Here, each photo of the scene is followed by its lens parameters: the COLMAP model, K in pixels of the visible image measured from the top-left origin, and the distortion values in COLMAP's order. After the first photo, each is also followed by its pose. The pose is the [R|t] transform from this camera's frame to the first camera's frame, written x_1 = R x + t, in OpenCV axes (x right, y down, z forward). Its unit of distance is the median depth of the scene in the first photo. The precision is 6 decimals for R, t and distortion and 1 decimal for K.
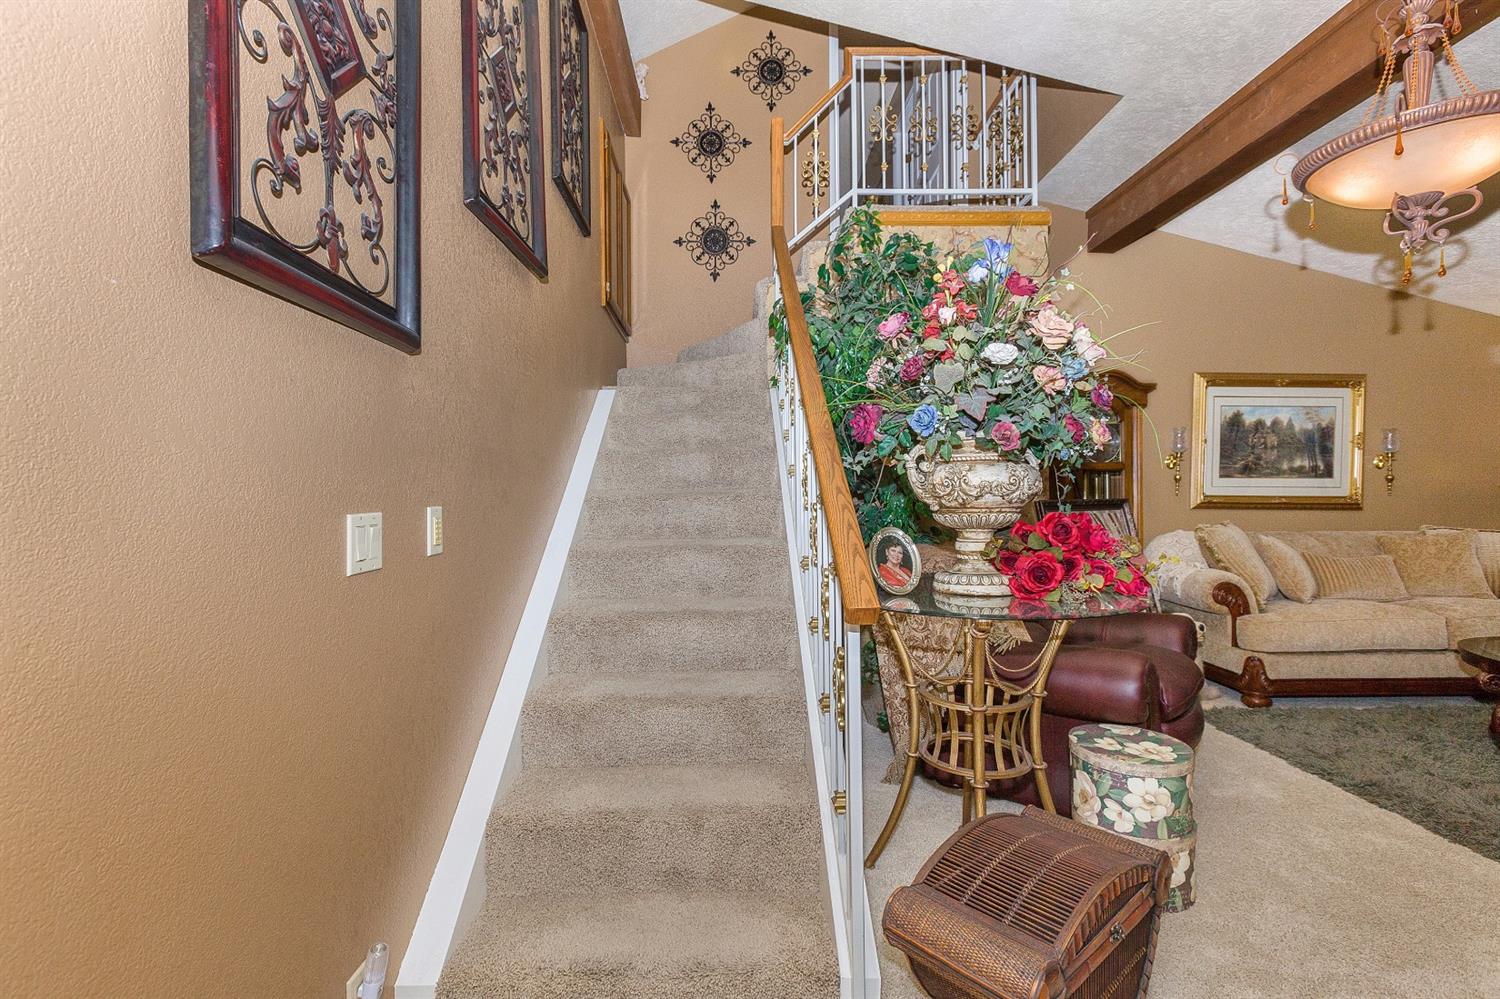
lens RADIAL K [[670.9, 0, 745.5], [0, 670.9, 497.6], [0, 0, 1]] dist [0.002221, -0.000679]
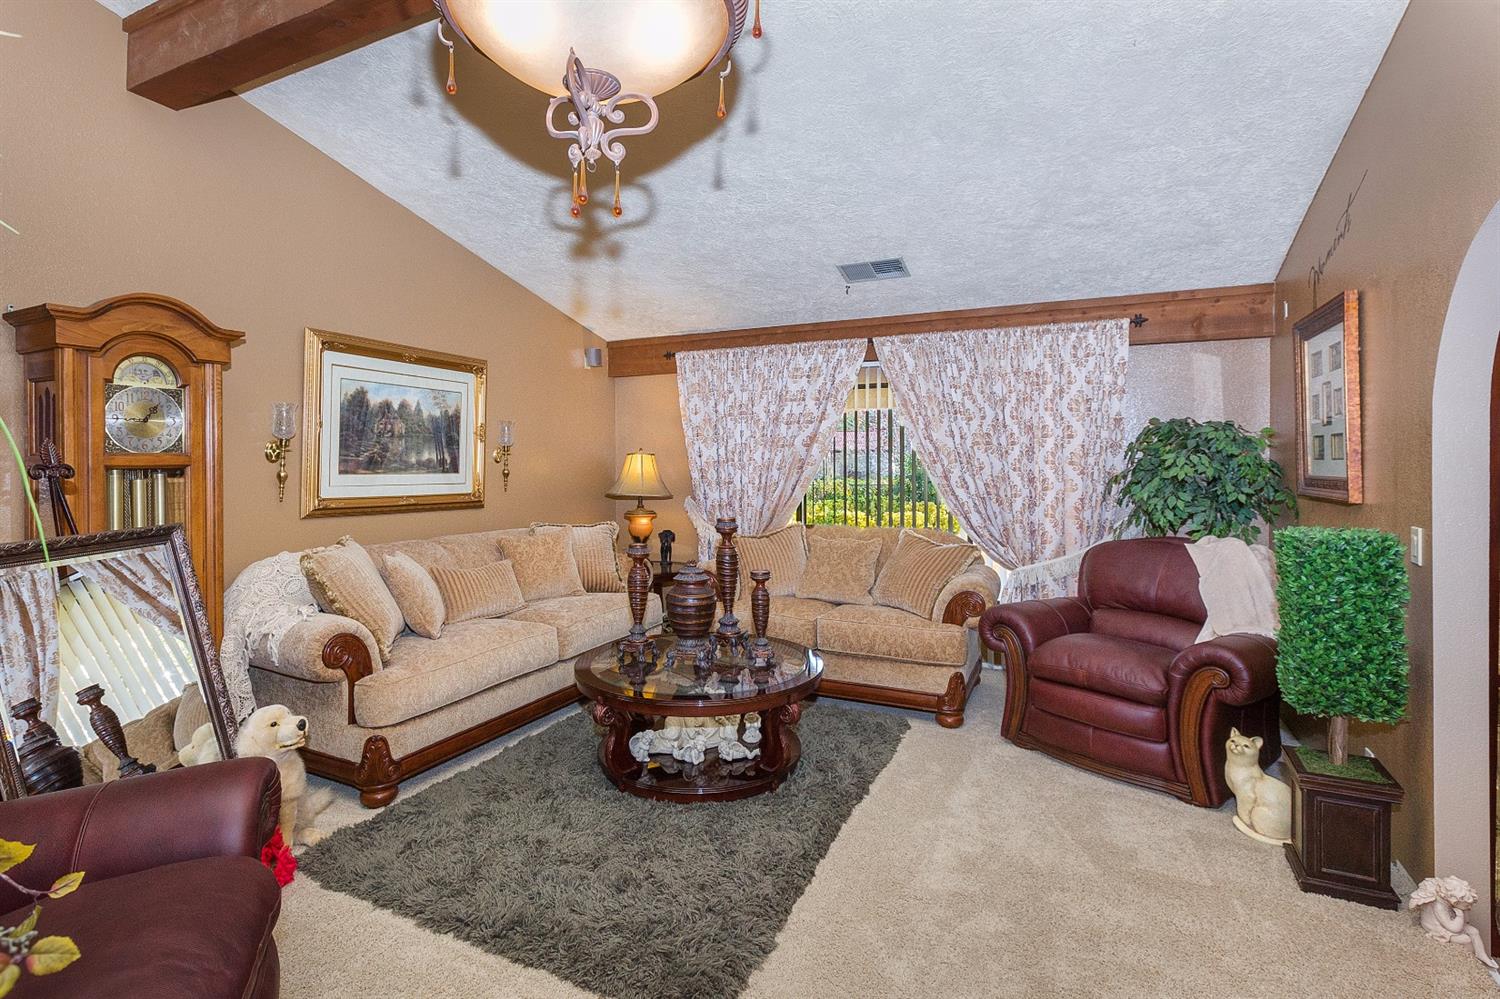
lens RADIAL K [[718.4, 0, 712.7], [0, 718.4, 459.5], [0, 0, 1]] dist [0.003583, -0.000281]
pose [[0.478475, 0.006803, 0.878075, 0.220222], [0.003249, 0.999949, -0.009518, -0.040528], [-0.878095, 0.007407, 0.478429, 0.274496]]
